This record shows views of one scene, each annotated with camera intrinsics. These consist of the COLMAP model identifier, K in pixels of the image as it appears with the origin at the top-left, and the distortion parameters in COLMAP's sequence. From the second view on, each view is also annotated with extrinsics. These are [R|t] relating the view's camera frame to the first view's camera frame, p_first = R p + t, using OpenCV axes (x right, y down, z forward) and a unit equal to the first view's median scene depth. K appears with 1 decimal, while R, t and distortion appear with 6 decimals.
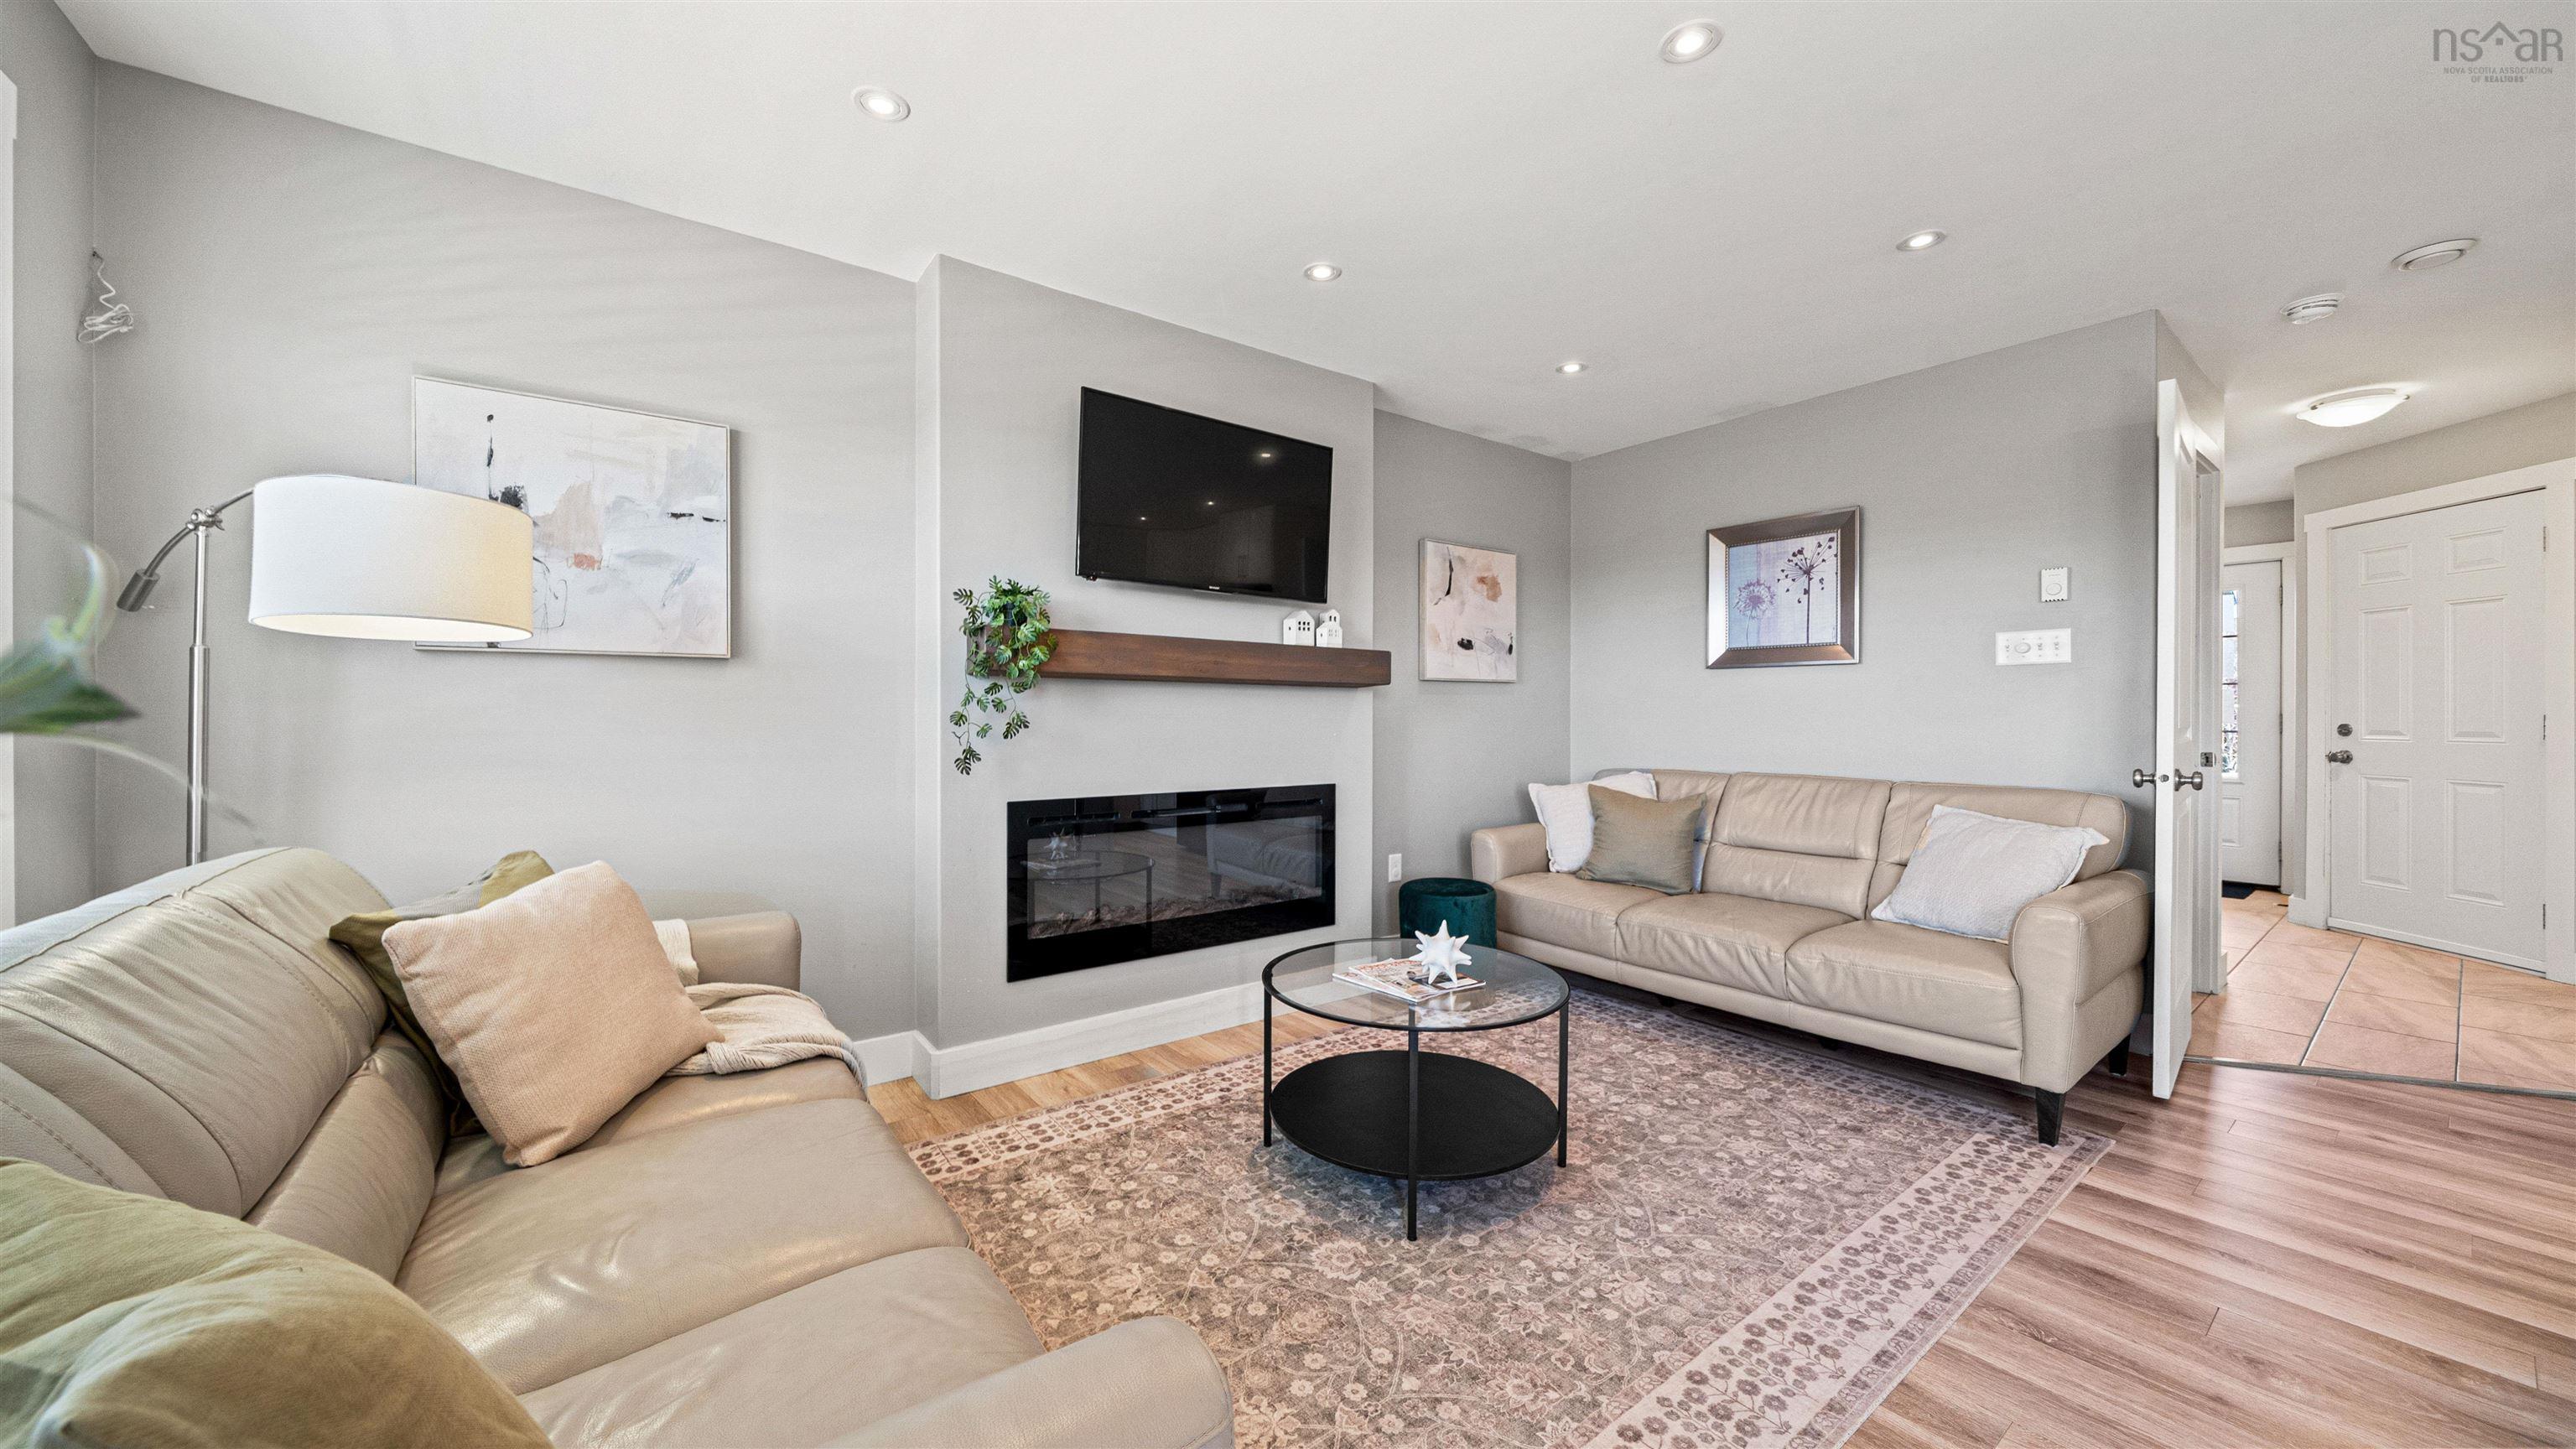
lens RADIAL K [[904.2, 0, 1293.9], [0, 904.2, 718.8], [0, 0, 1]] dist [-0.007479, 0.000690]
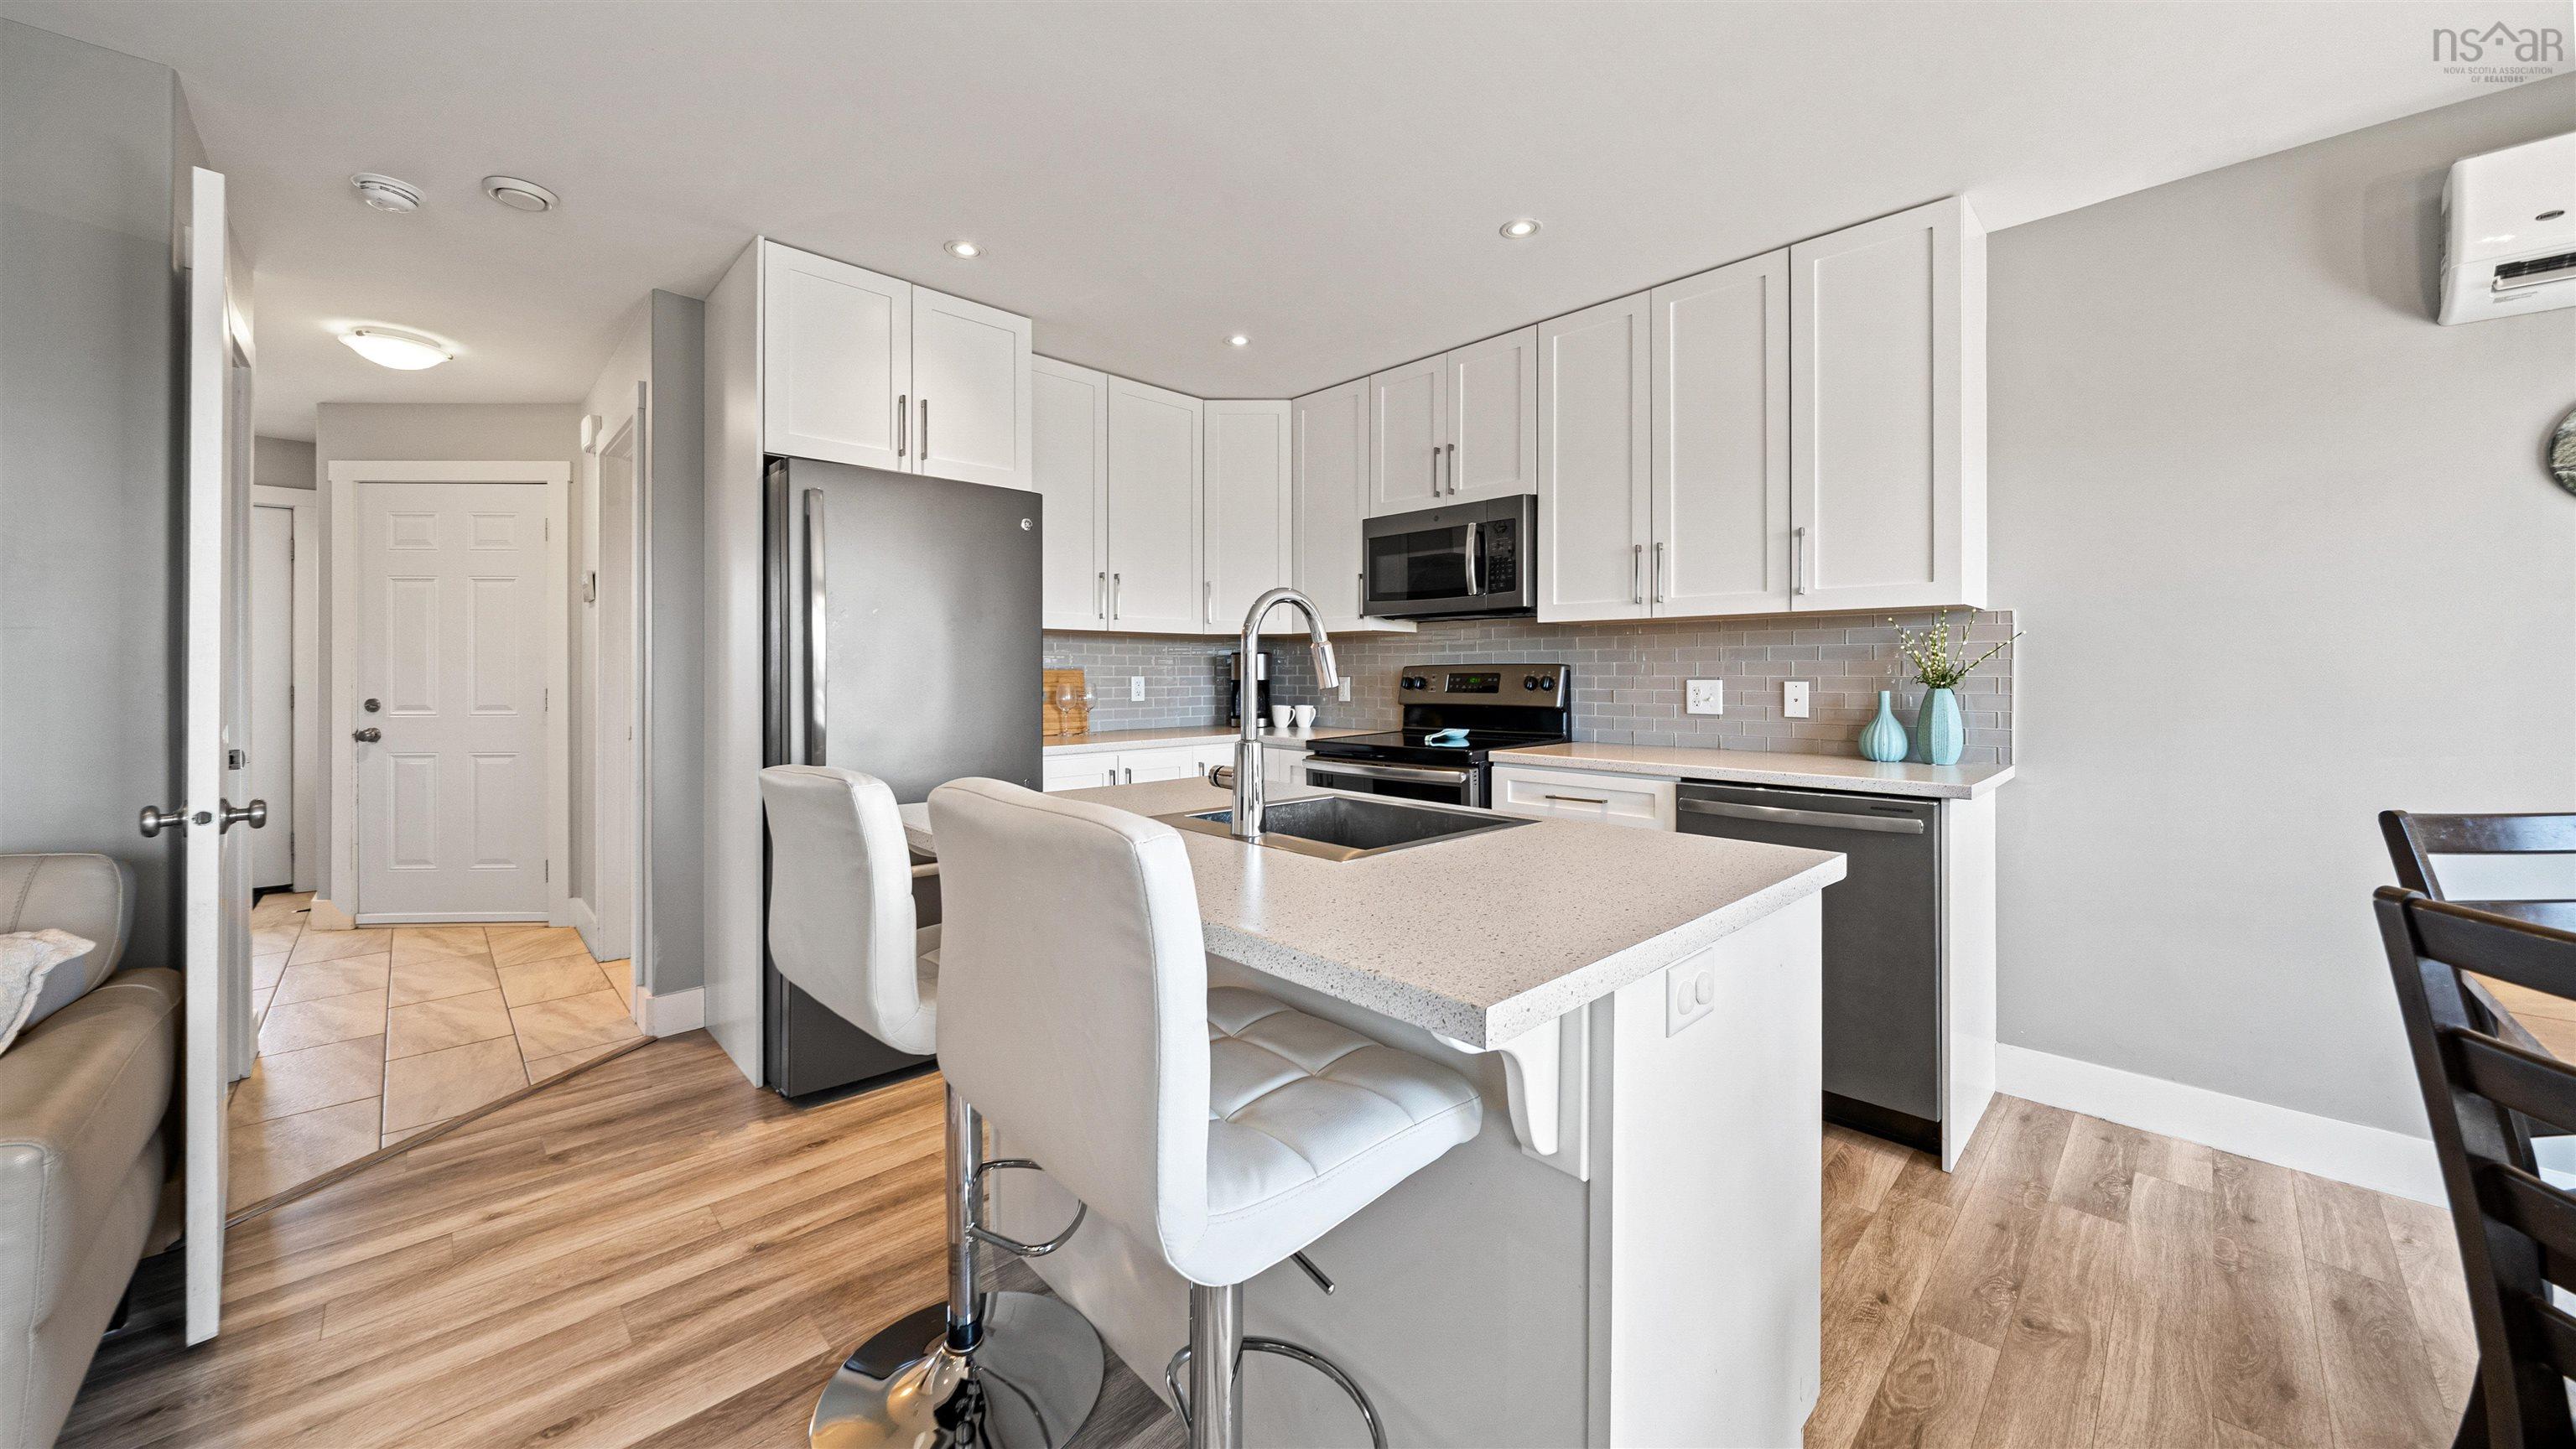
lens RADIAL K [[904.2, 0, 1281.1], [0, 904.2, 675.7], [0, 0, 1]] dist [-0.007479, 0.000690]
pose [[-0.120720, -0.000419, 0.992687, 0.274496], [0.001856, 0.999998, 0.000648, -0.030551], [-0.992685, 0.001920, -0.120719, 0.345130]]
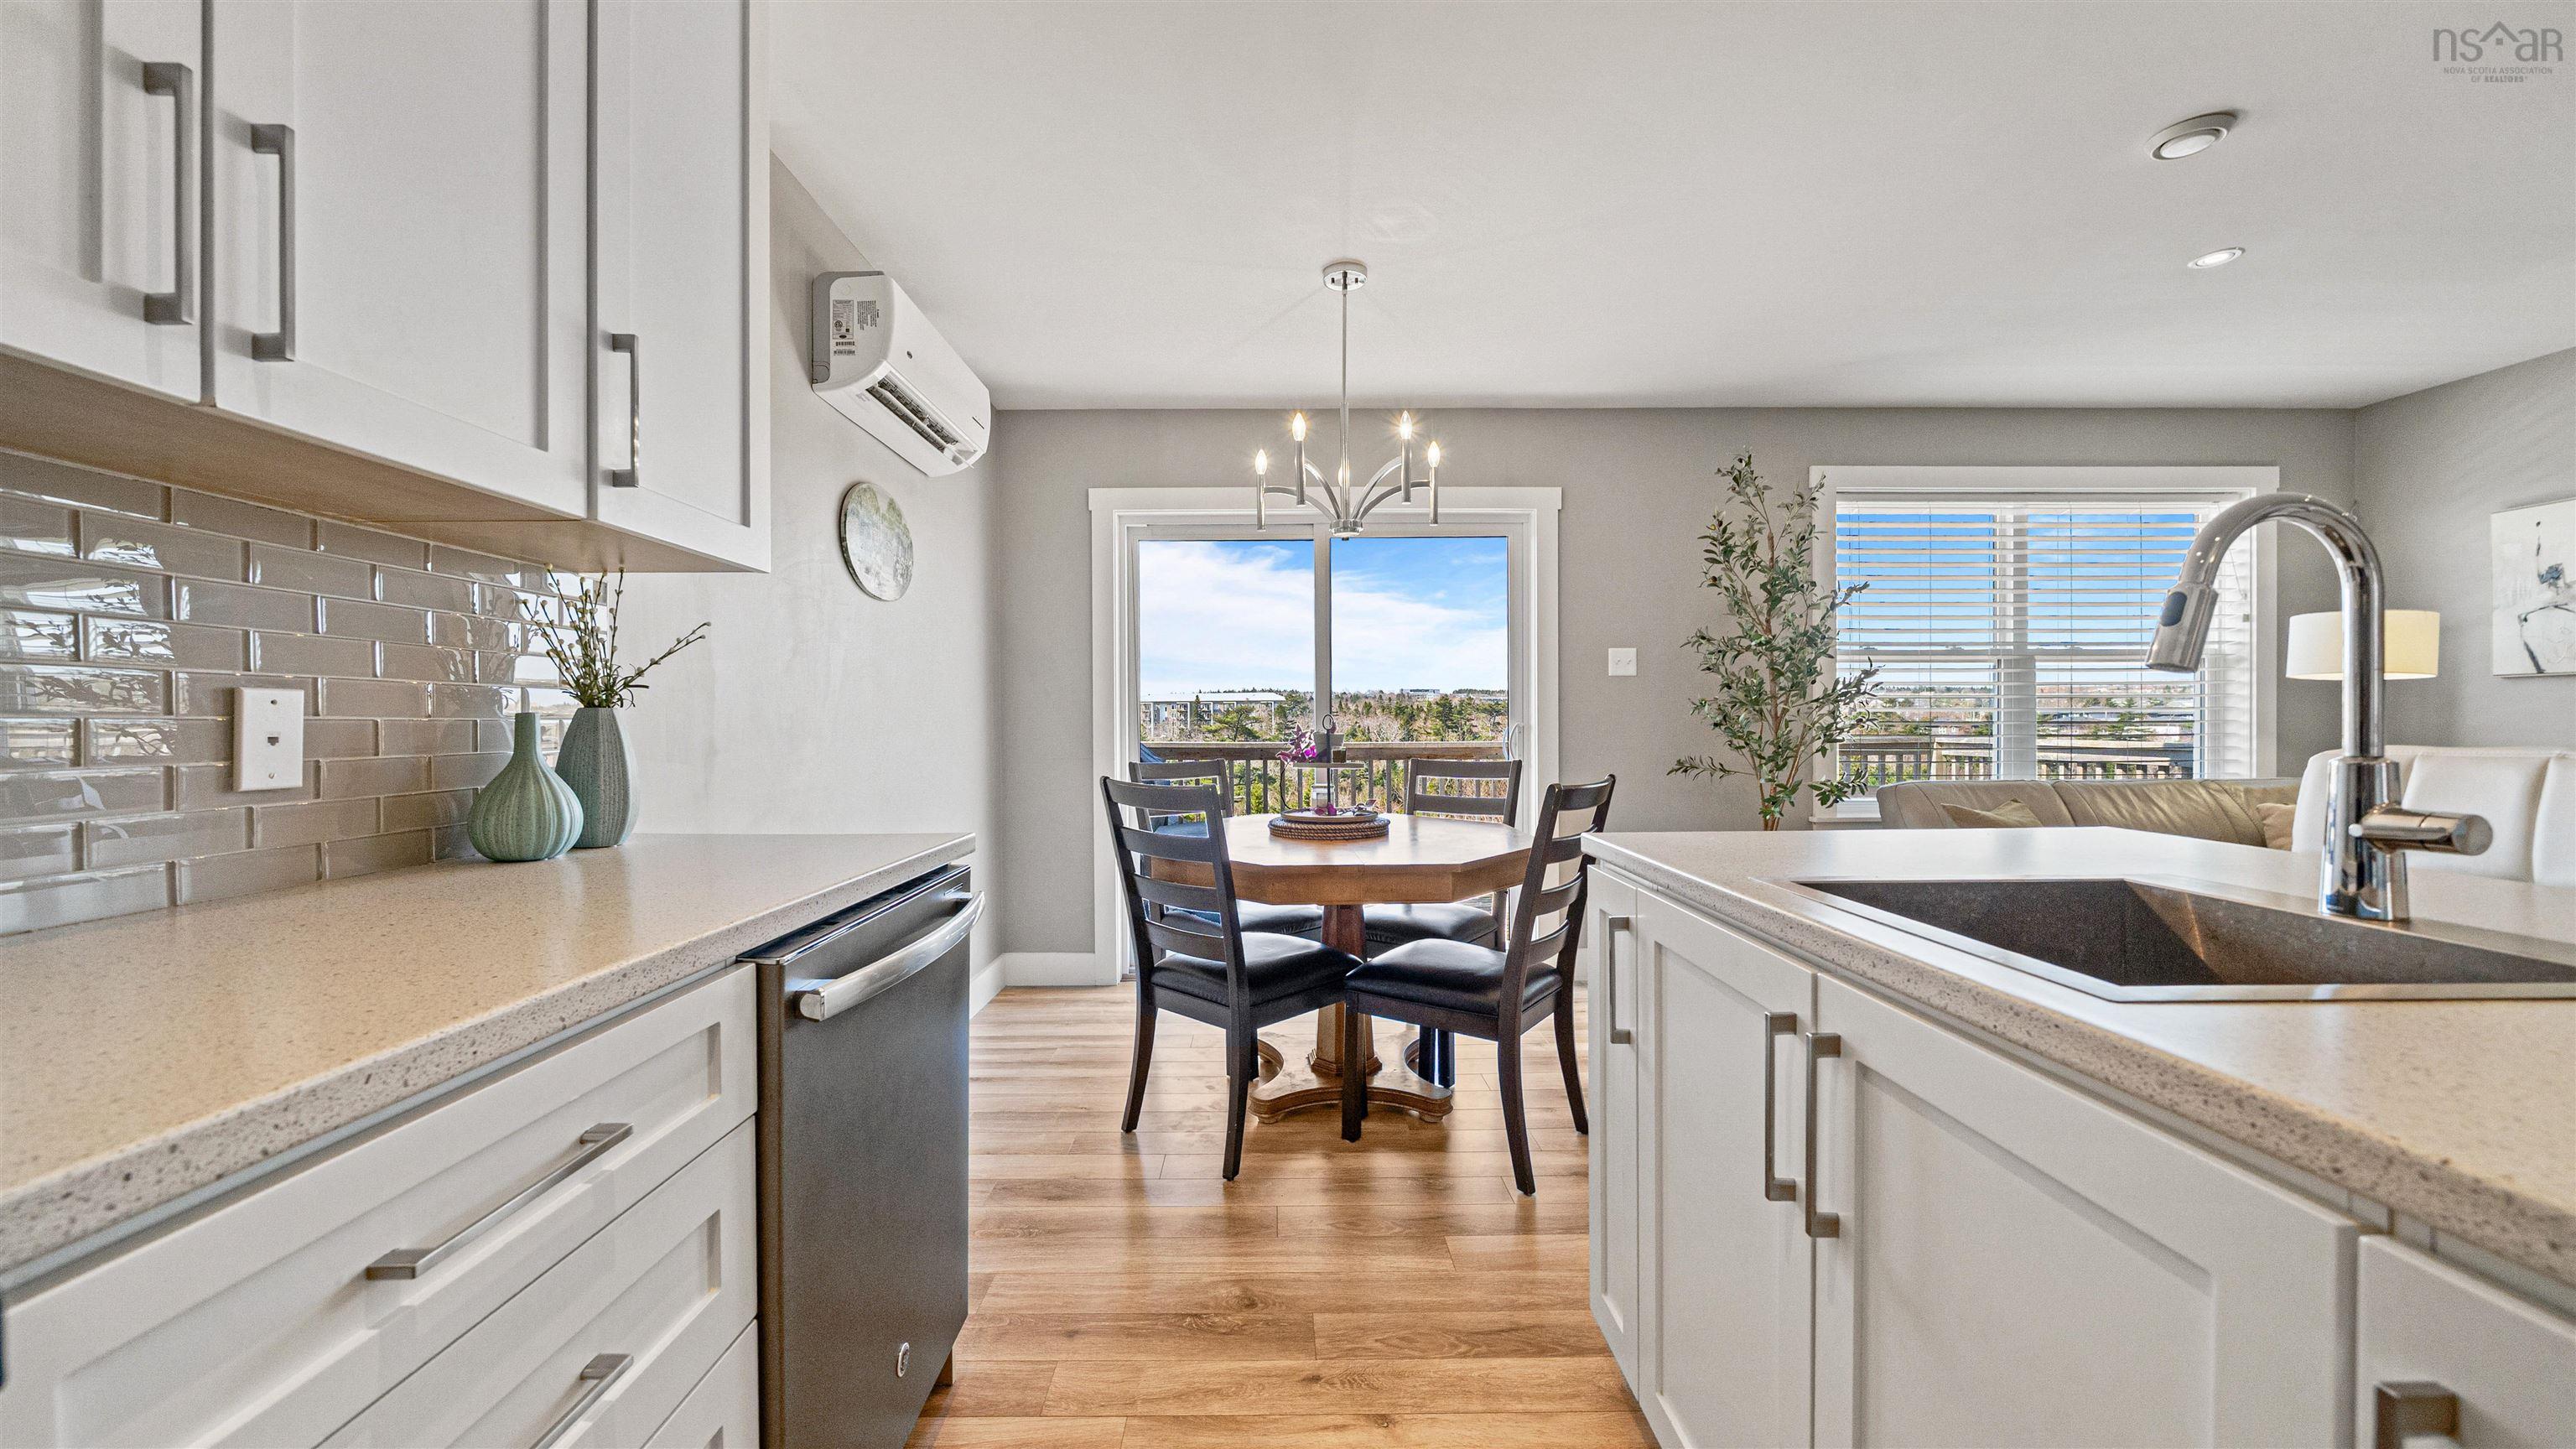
lens RADIAL K [[904.2, 0, 1276.5], [0, 904.2, 727.3], [0, 0, 1]] dist [-0.007479, 0.000690]
pose [[-0.603423, 0.009094, -0.797370, 1.350423], [0.003775, 0.999956, 0.008547, -0.006033], [0.797412, 0.002148, -0.603431, 0.165270]]
